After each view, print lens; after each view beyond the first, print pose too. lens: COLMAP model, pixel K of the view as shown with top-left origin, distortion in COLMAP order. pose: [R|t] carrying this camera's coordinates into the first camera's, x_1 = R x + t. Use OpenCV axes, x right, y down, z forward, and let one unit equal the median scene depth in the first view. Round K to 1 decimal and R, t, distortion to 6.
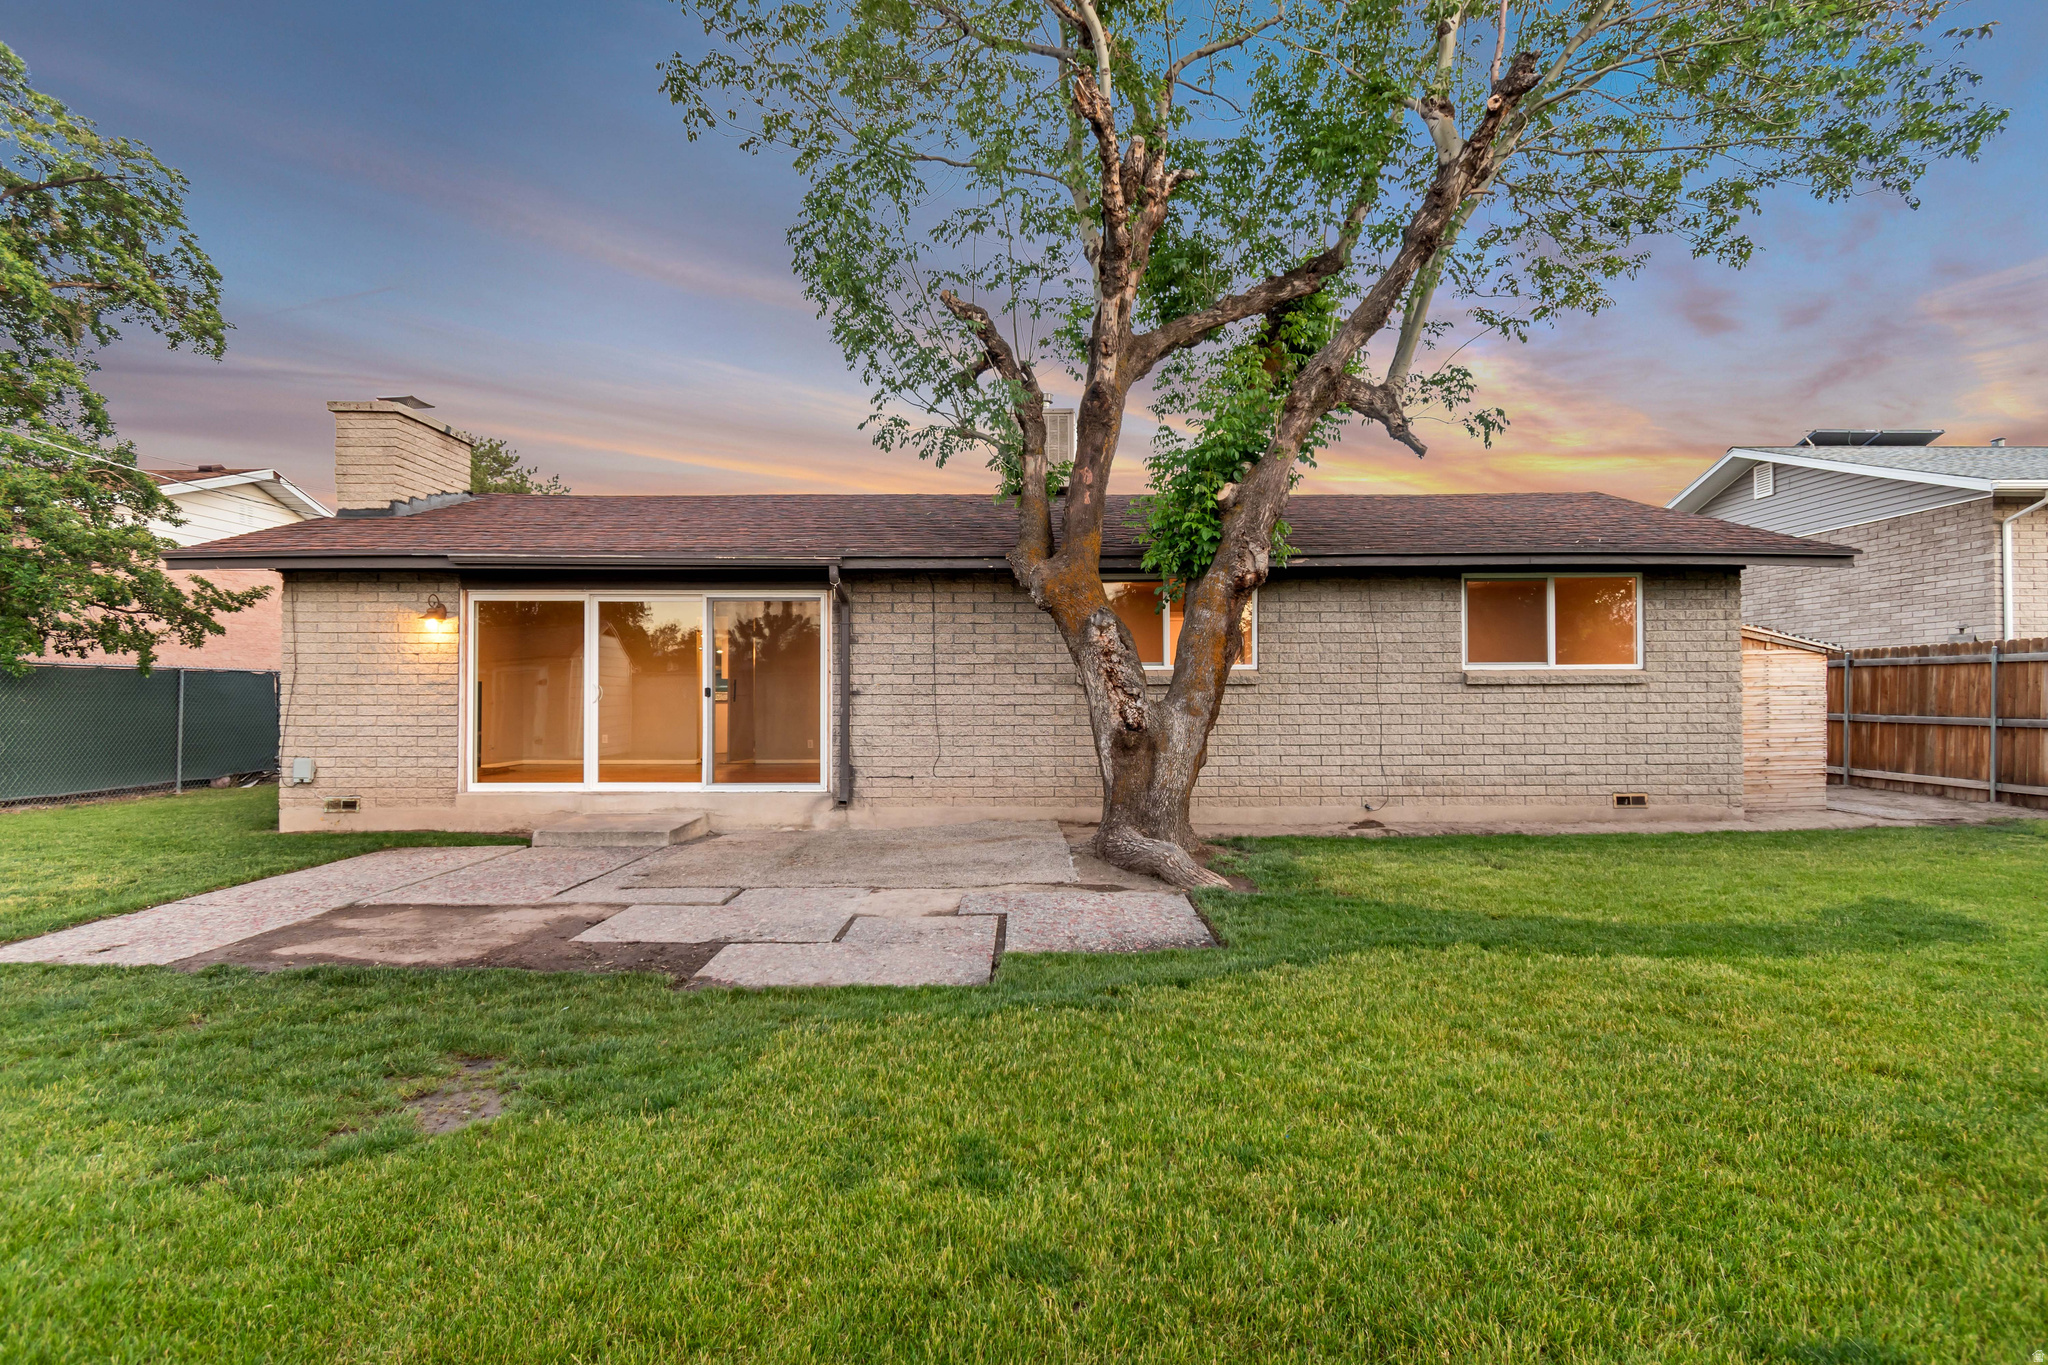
lens RADIAL K [[1007.3, 0, 1033.1], [0, 1007.3, 684.1], [0, 0, 1]] dist [0.000934, -0.002624]
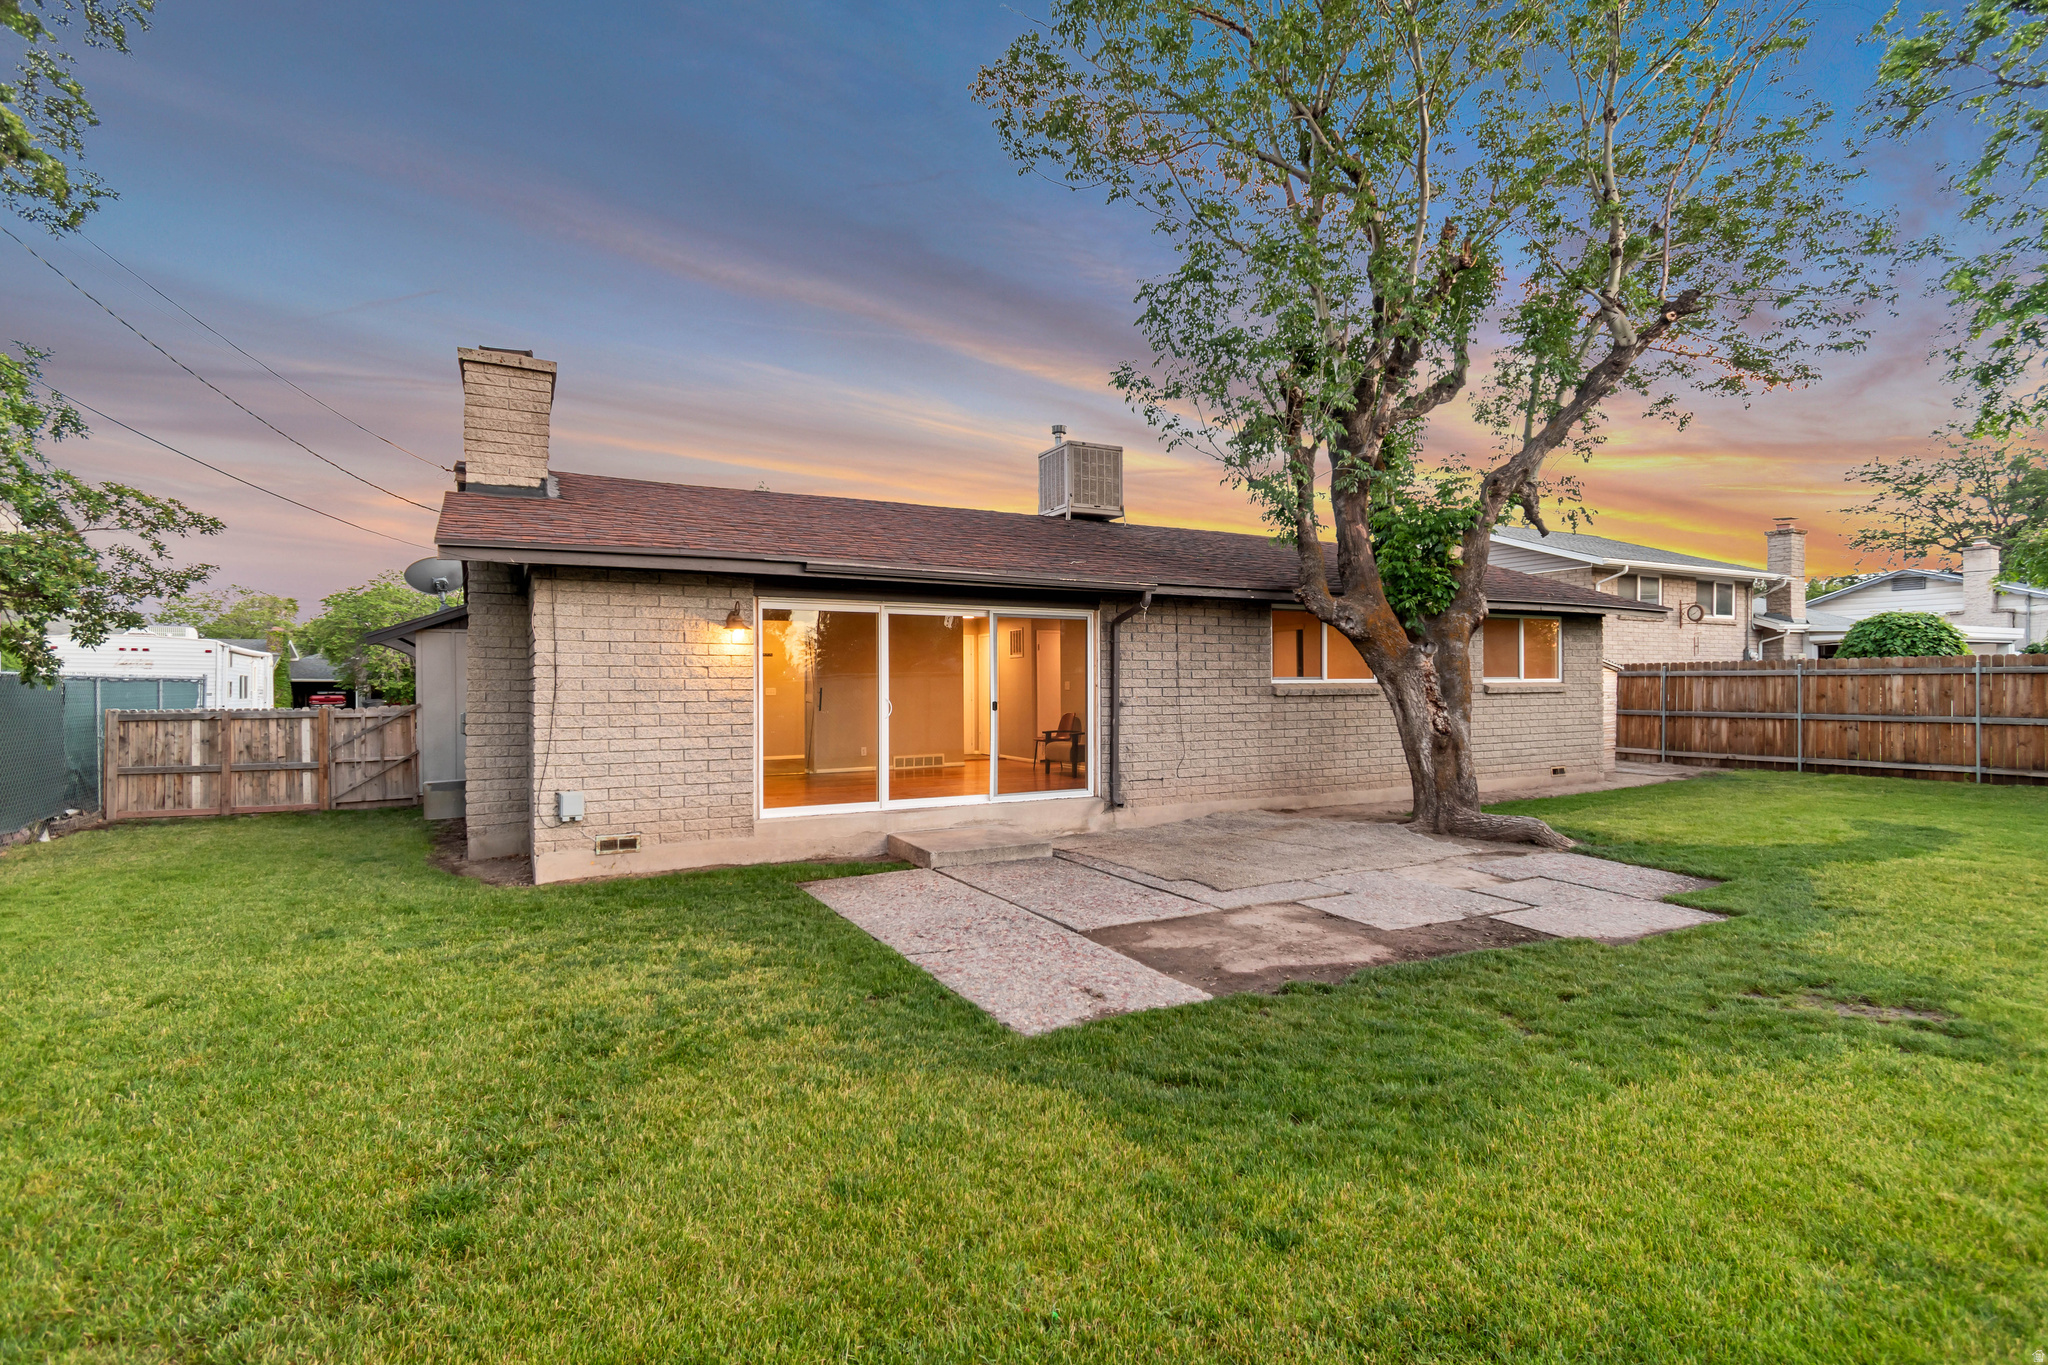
lens RADIAL K [[977.1, 0, 1034.0], [0, 977.1, 684.1], [0, 0, 1]] dist [0.000013, -0.002530]
pose [[0.879121, -0.002251, 0.476593, -0.778432], [-0.002903, 0.999945, 0.010077, -0.024690], [-0.476589, -0.010242, 0.879066, 0.109457]]
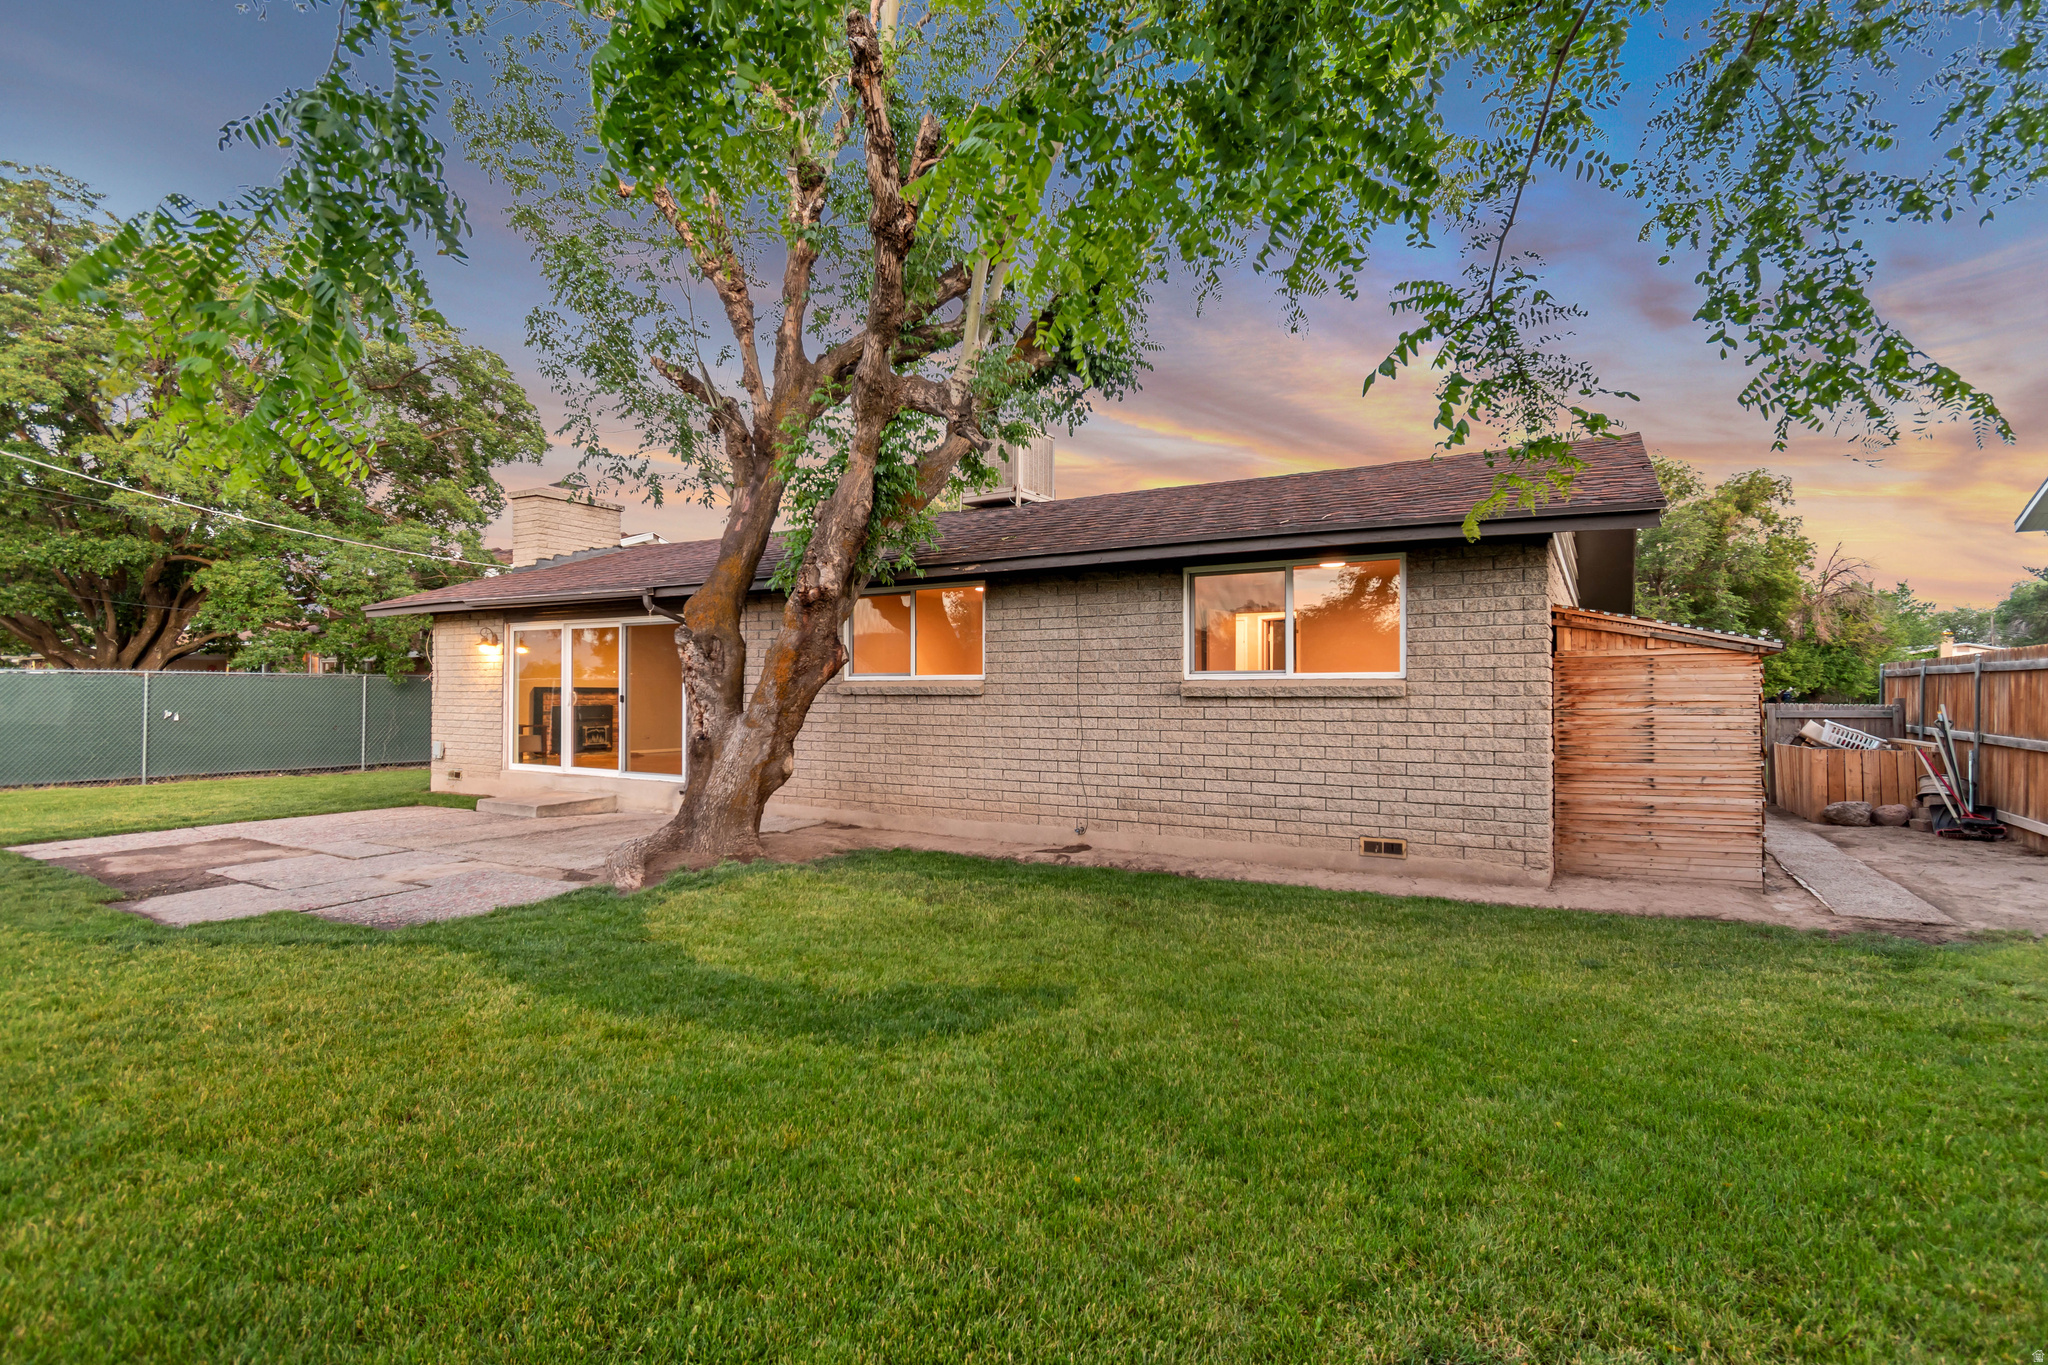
lens RADIAL K [[977.1, 0, 1034.0], [0, 977.1, 684.1], [0, 0, 1]] dist [0.000013, -0.002530]
pose [[0.859821, 0.000319, -0.510595, 0.758257], [0.001603, 0.999993, 0.003325, -0.013598], [0.510593, -0.003677, 0.859815, 0.218989]]
